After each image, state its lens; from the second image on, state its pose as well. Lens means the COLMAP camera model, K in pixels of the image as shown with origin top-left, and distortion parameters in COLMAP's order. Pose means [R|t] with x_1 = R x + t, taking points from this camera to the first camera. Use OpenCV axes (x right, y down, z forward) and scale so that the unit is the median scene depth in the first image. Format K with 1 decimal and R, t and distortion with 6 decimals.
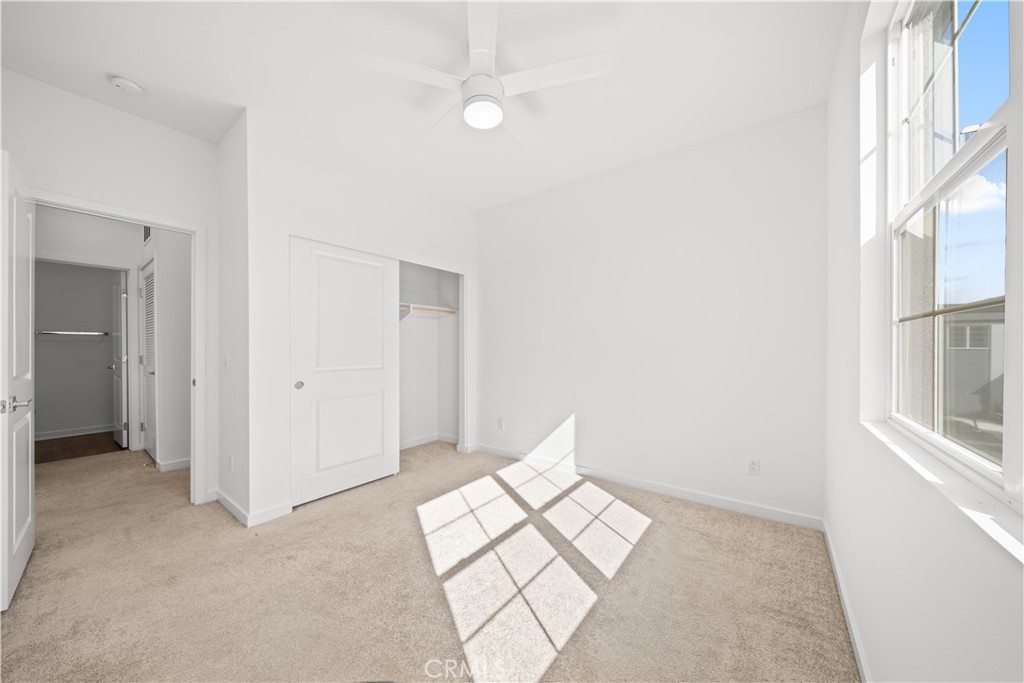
lens RADIAL K [[351.2, 0, 508.8], [0, 351.2, 344.8], [0, 0, 1]] dist [-0.013384, -0.000341]
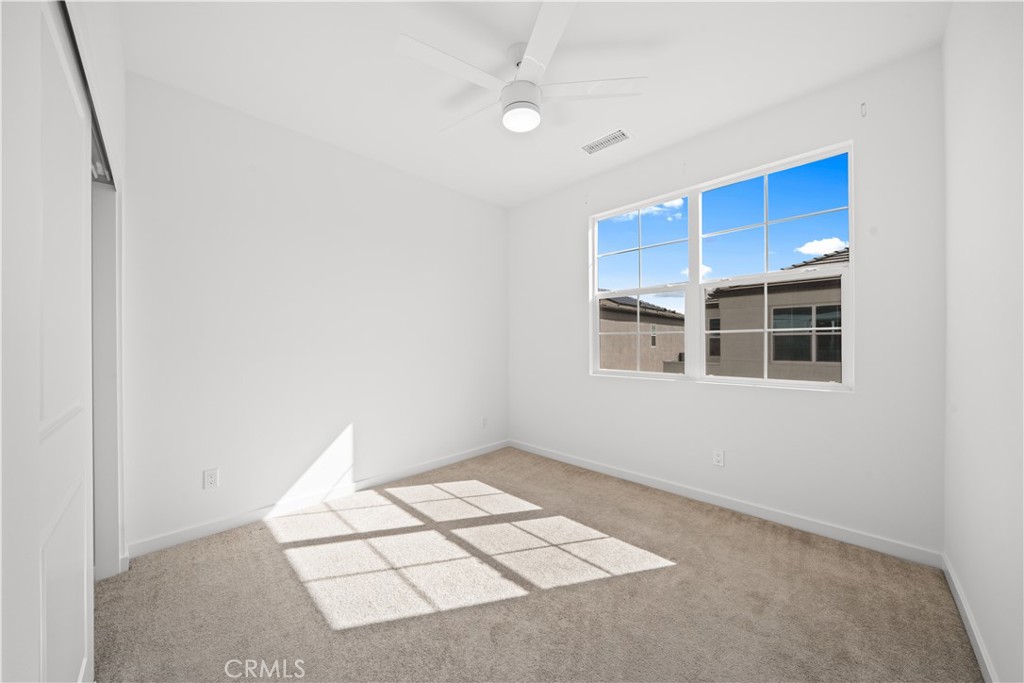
lens RADIAL K [[351.2, 0, 508.7], [0, 351.2, 343.9], [0, 0, 1]] dist [-0.013384, -0.000341]
pose [[0.136940, 0.000361, 0.990579, -0.777098], [0.001386, 0.999999, -0.000556, 0.002242], [-0.990578, 0.001449, 0.136939, 0.639700]]
